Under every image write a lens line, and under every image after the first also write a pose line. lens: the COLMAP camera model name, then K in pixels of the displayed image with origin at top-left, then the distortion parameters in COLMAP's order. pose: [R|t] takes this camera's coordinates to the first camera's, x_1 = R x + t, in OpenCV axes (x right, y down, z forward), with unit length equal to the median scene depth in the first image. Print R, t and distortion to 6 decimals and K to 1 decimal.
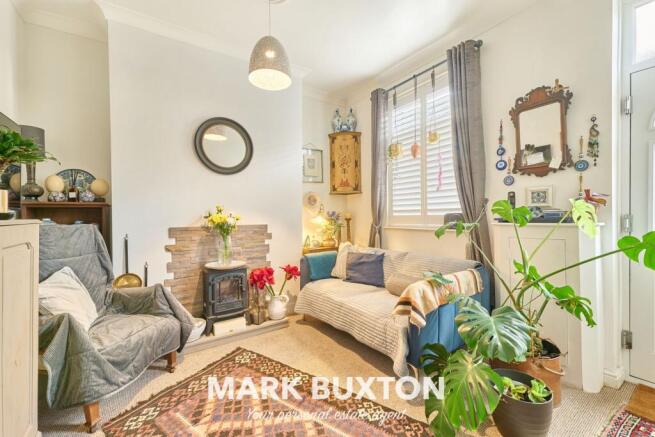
lens RADIAL K [[267.4, 0, 327.5], [0, 267.4, 218.5], [0, 0, 1]] dist [-0.000060, -0.000053]
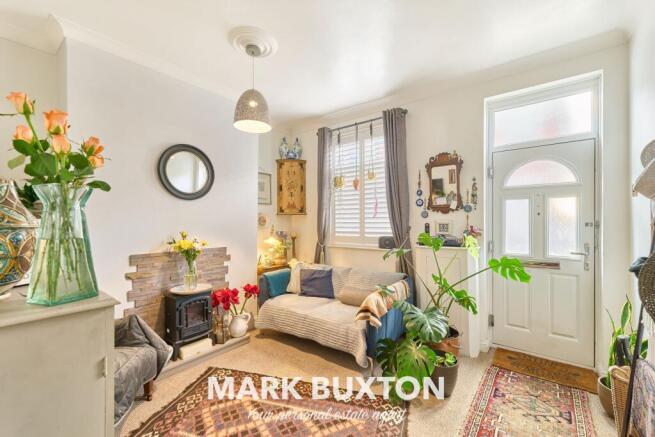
lens RADIAL K [[271.1, 0, 327.7], [0, 271.1, 222.5], [0, 0, 1]] dist [-0.000315, -0.000141]
pose [[0.950377, 0.006310, 0.311037, -0.232951], [-0.002539, 0.999918, -0.012525, -0.079860], [-0.311090, 0.011114, 0.950315, -0.175294]]
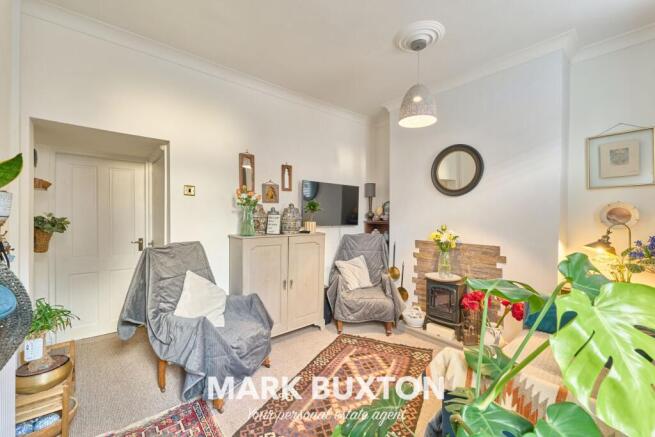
lens RADIAL K [[267.4, 0, 327.5], [0, 267.4, 218.5], [0, 0, 1]] dist [-0.000060, -0.000053]
pose [[0.107988, 0.016132, -0.994021, 0.781763], [-0.019517, 0.999710, 0.014104, -0.093782], [0.993961, 0.017877, 0.108272, 0.430280]]
